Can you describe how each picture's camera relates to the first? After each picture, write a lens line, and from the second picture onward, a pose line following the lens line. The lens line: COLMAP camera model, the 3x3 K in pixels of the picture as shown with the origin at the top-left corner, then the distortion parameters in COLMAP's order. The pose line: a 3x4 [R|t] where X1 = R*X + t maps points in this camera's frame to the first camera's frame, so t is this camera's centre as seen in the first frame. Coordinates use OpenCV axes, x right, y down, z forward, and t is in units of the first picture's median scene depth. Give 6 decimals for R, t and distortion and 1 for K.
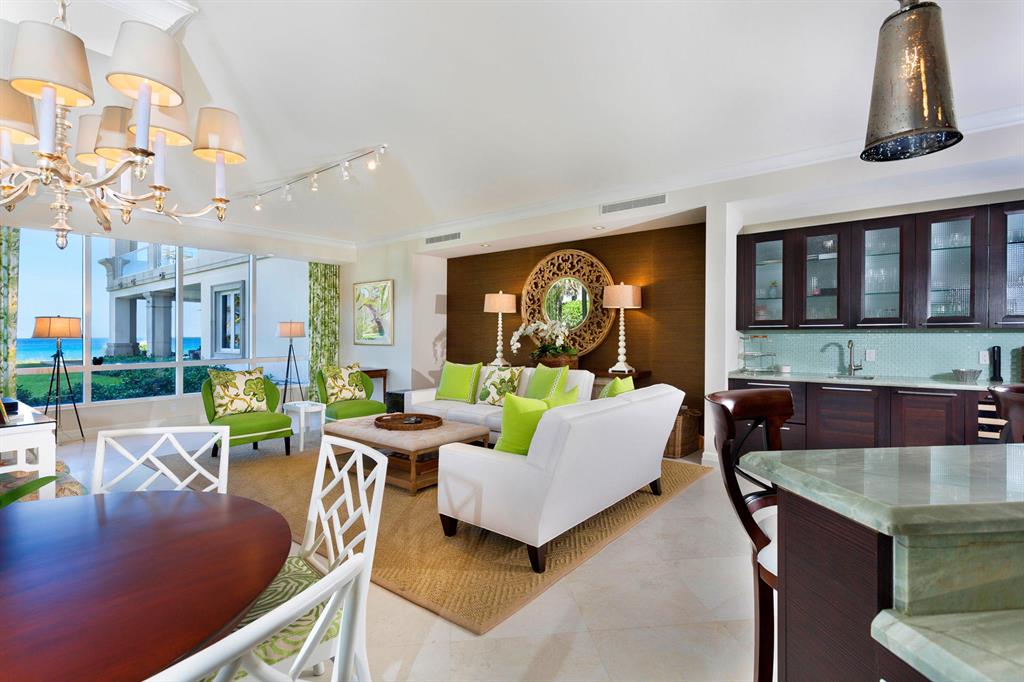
lens RADIAL K [[495.1, 0, 507.9], [0, 495.1, 335.3], [0, 0, 1]] dist [0.018325, 0.000961]
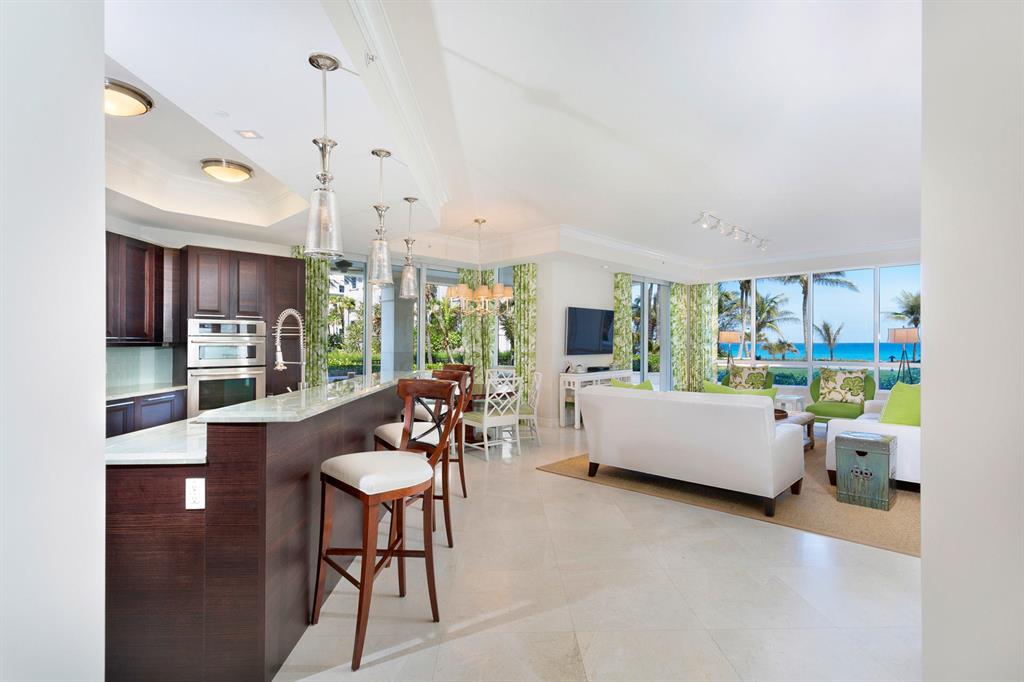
lens RADIAL K [[495.1, 0, 506.5], [0, 495.1, 345.3], [0, 0, 1]] dist [0.018325, 0.000961]
pose [[-0.108913, 0.008648, -0.994014, 0.769071], [0.004044, 0.999958, 0.008257, -0.003390], [0.994043, -0.003120, -0.108943, 0.377984]]
